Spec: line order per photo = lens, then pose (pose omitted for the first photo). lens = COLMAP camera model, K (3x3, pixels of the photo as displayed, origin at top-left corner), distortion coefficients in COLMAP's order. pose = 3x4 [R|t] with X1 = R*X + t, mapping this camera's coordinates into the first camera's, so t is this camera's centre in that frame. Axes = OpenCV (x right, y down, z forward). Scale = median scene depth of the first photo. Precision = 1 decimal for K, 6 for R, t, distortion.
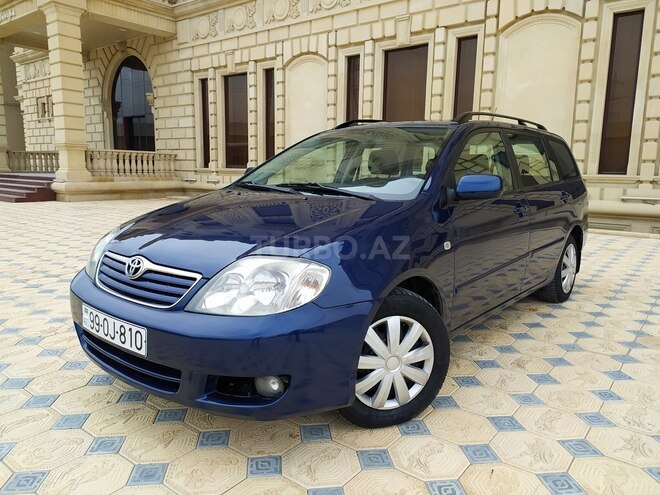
lens RADIAL K [[490.5, 0, 326.5], [0, 490.5, 248.1], [0, 0, 1]] dist [0.073535, -0.086630]
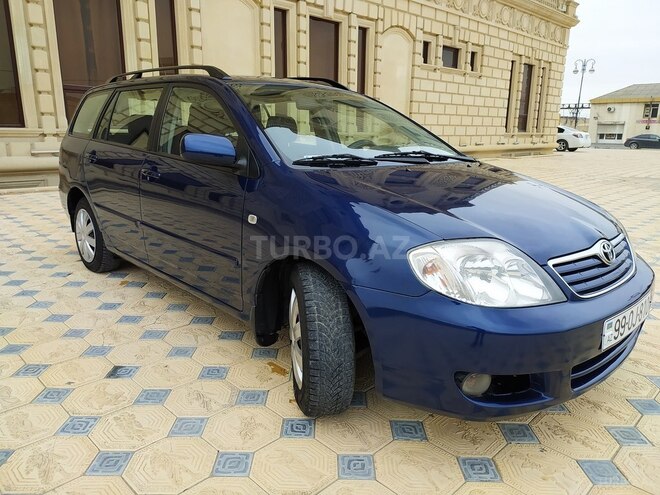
lens RADIAL K [[489.6, 0, 328.9], [0, 489.6, 248.2], [0, 0, 1]] dist [0.064427, -0.069854]
pose [[0.122014, -0.246702, 0.961380, -0.220406], [0.145798, 0.962564, 0.228502, -0.042117], [-0.981761, 0.112287, 0.153415, 0.224604]]
